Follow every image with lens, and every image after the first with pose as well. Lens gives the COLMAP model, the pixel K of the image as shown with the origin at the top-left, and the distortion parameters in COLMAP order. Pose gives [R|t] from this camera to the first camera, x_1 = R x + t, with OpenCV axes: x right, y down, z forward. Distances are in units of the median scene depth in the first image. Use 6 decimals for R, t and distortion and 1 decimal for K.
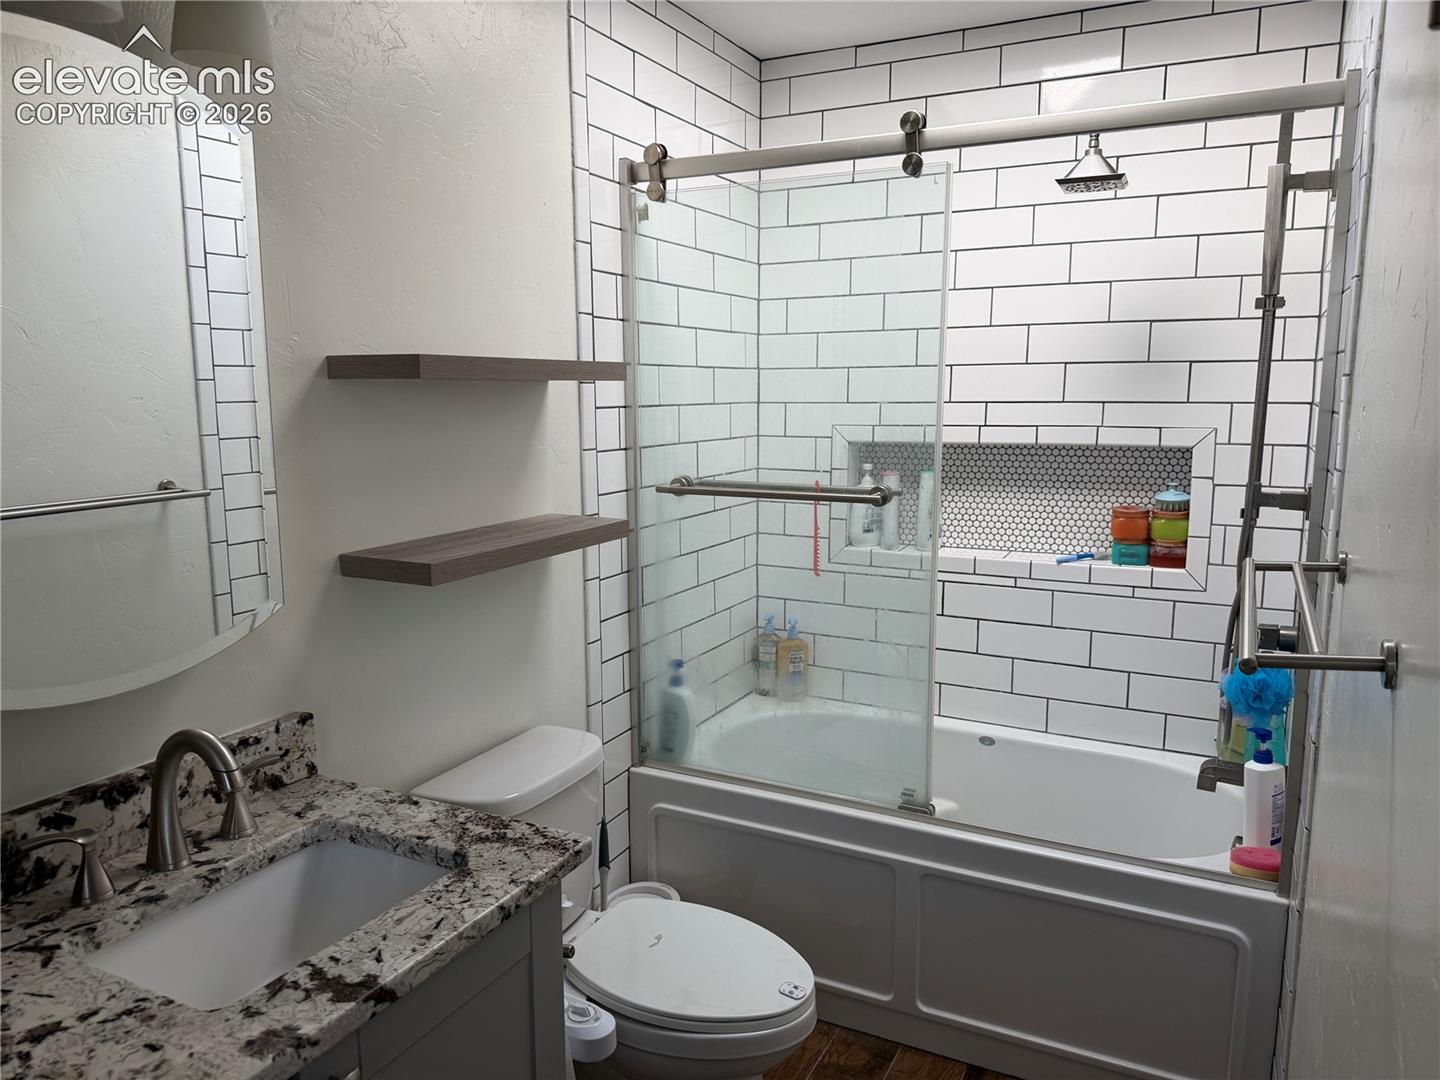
lens RADIAL K [[1015.6, 0, 720.0], [0, 1015.6, 540.0], [0, 0, 1]] dist [-0.016614, 0.006152]
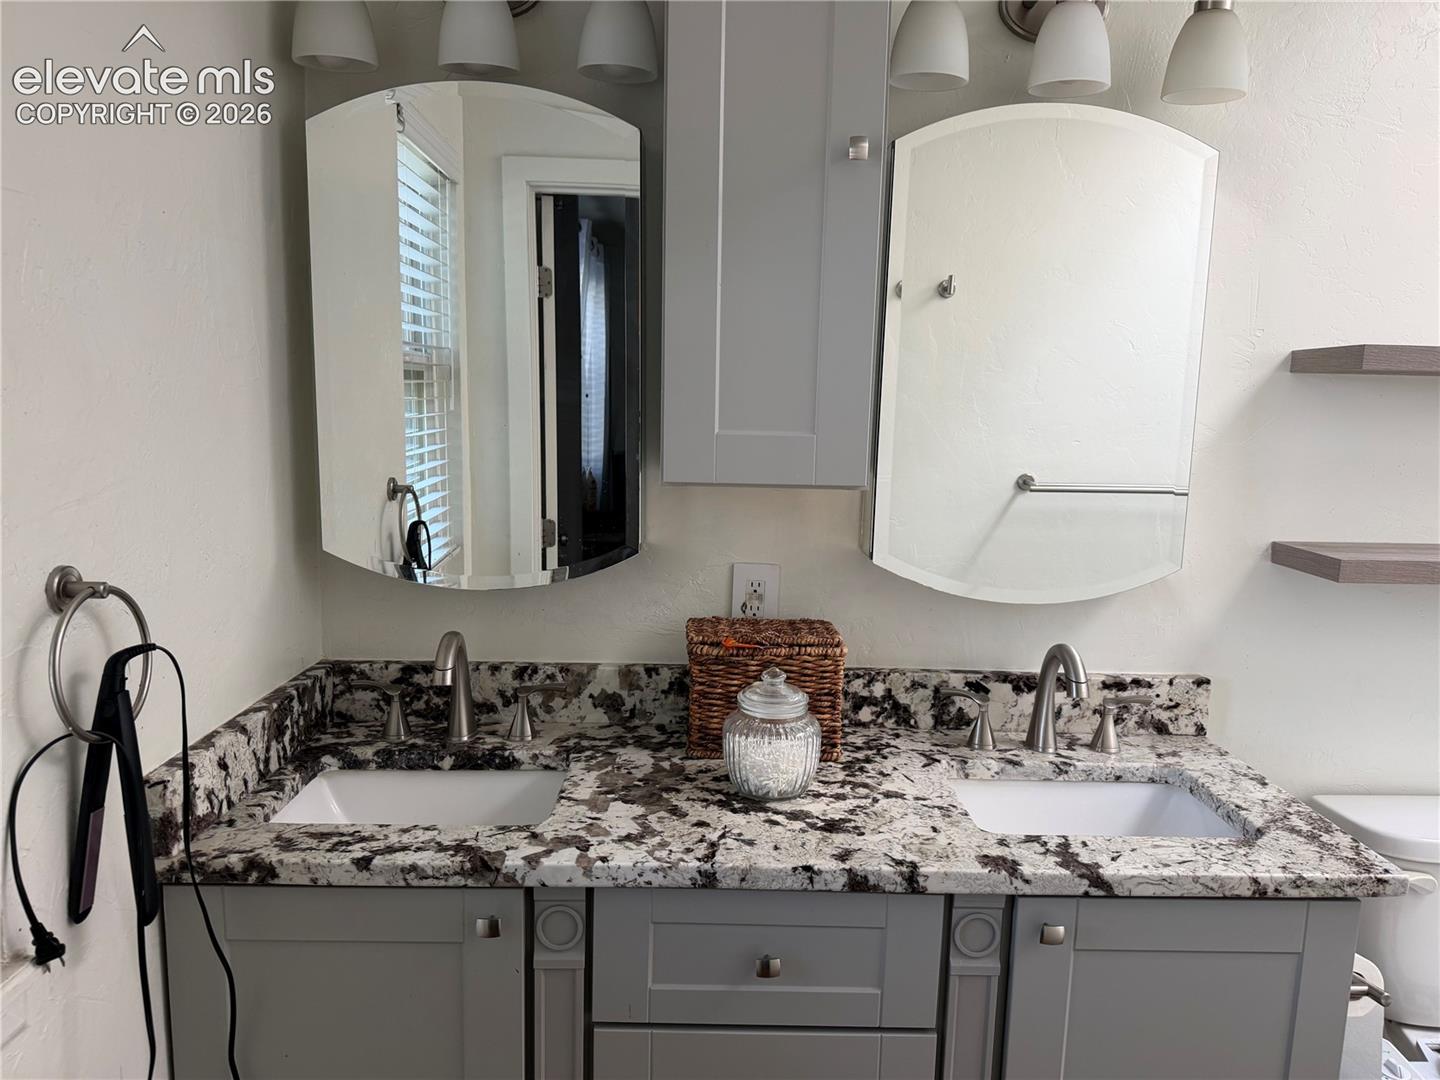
lens RADIAL K [[1015.6, 0, 720.0], [0, 1015.6, 540.0], [0, 0, 1]] dist [-0.016614, 0.006152]
pose [[0.459291, 0.135712, -0.877858, 0.361732], [-0.157336, 0.985063, 0.069968, 0.038715], [0.874241, 0.105983, 0.473783, 0.016269]]
